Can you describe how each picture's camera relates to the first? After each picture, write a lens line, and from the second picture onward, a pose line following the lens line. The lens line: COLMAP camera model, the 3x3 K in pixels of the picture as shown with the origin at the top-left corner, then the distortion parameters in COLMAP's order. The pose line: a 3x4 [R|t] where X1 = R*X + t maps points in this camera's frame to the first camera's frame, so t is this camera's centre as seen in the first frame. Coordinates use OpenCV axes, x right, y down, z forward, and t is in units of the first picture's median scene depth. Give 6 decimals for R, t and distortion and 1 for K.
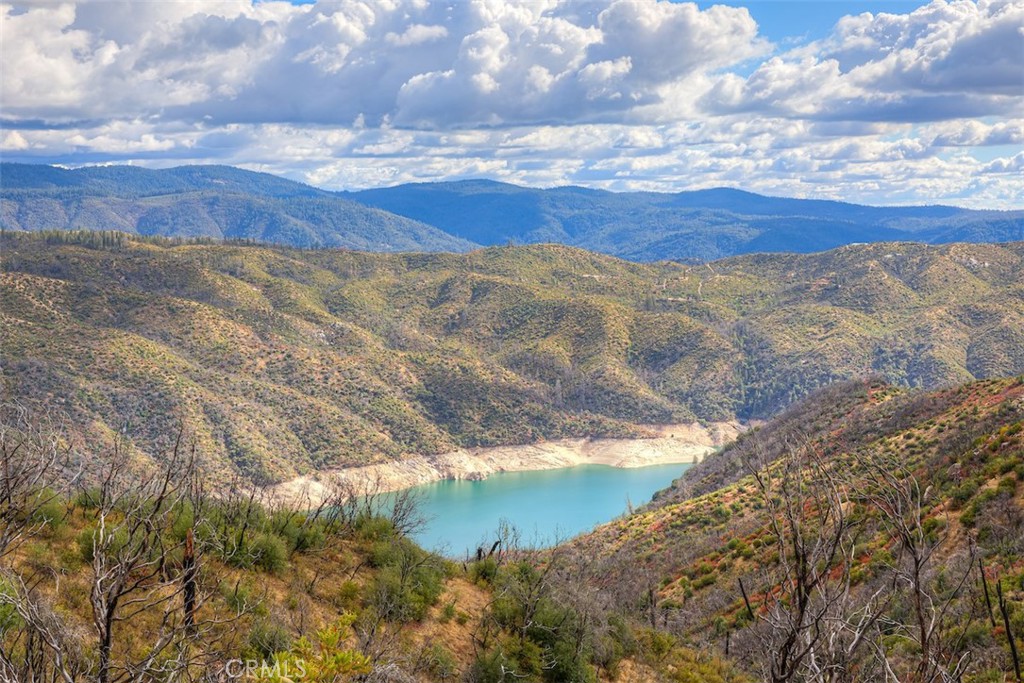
lens RADIAL K [[1457.0, 0, 505.7], [0, 1457.0, 338.5], [0, 0, 1]] dist [0.030248, 0.000000]
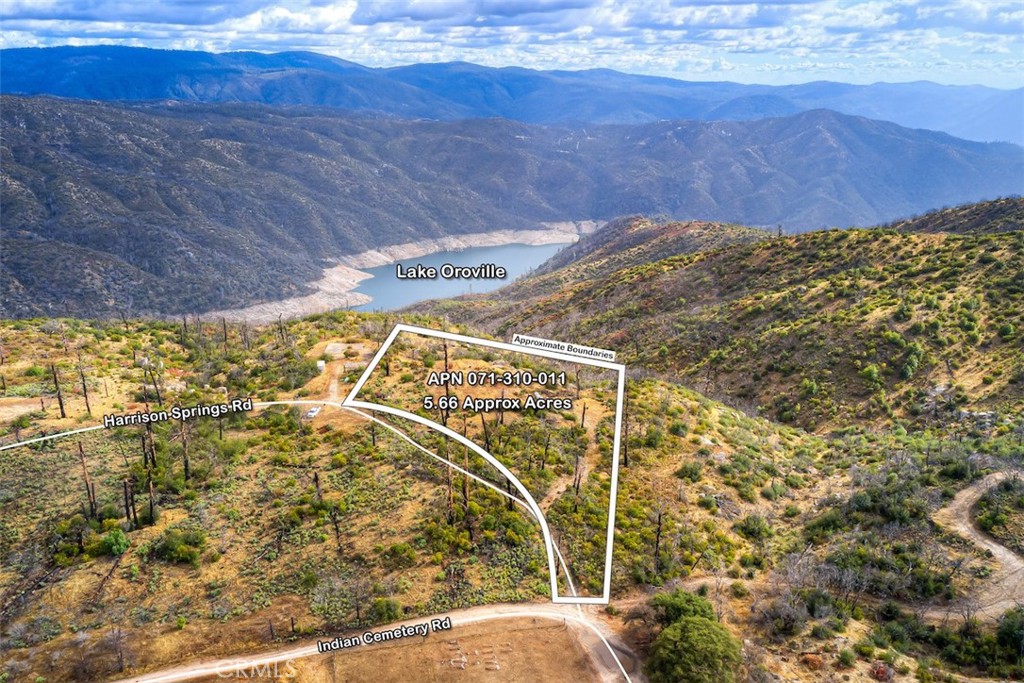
lens RADIAL K [[832.9, 0, 512.6], [0, 832.9, 342.9], [0, 0, 1]] dist [-0.015320, 0.025929]
pose [[0.998945, 0.004619, 0.045695, 0.002932], [-0.014559, 0.975468, 0.219659, -0.028886], [-0.043559, -0.220093, 0.974506, -0.128776]]
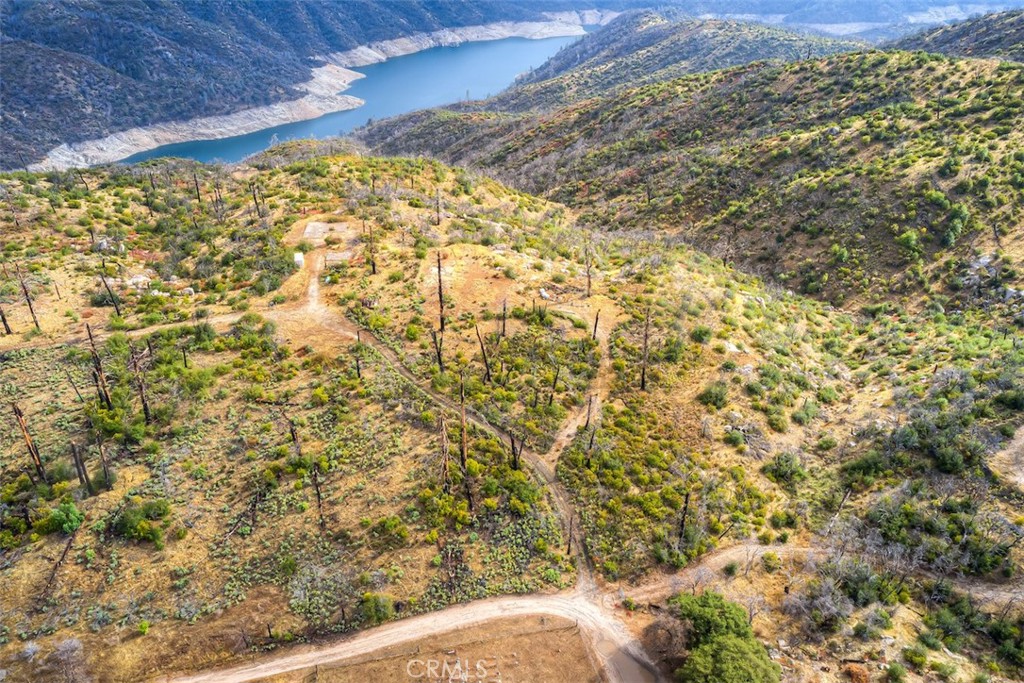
lens RADIAL K [[832.9, 0, 510.0], [0, 832.9, 326.7], [0, 0, 1]] dist [-0.015320, 0.025929]
pose [[0.999047, -0.008481, 0.042807, 0.003140], [-0.010842, 0.901941, 0.431723, -0.036334], [-0.042271, -0.431776, 0.900990, -0.113757]]
